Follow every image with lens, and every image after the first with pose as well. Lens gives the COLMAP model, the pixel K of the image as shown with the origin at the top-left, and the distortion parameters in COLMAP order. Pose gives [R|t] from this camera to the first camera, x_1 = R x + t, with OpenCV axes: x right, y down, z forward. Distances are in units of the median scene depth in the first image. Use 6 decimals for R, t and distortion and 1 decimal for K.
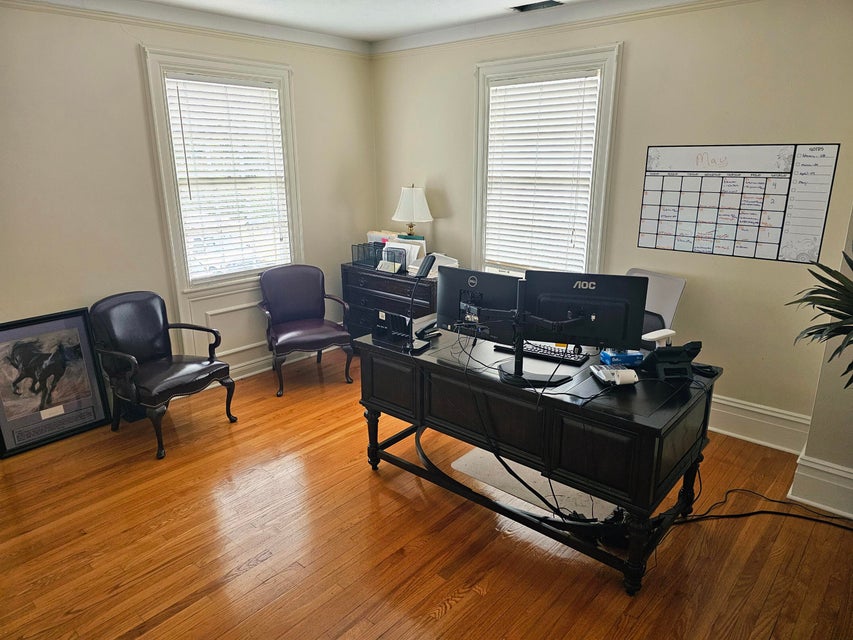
lens RADIAL K [[567.0, 0, 425.3], [0, 567.0, 319.6], [0, 0, 1]] dist [0.019965, -0.006562]
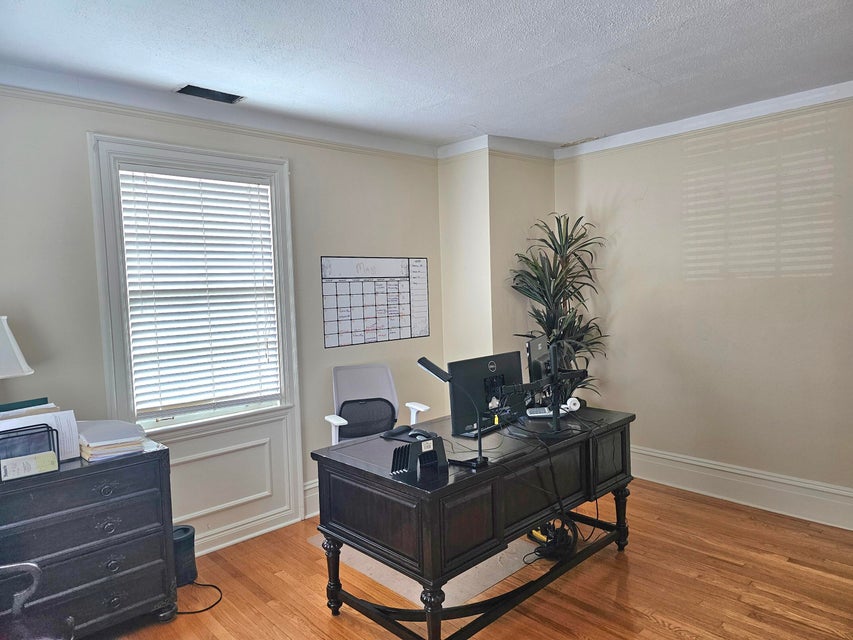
lens RADIAL K [[567.0, 0, 426.0], [0, 567.0, 322.2], [0, 0, 1]] dist [0.019965, -0.006562]
pose [[0.082446, -0.072892, 0.993926, -0.691658], [0.294987, 0.954416, 0.045525, -0.177786], [-0.951938, 0.289442, 0.100190, 0.751549]]
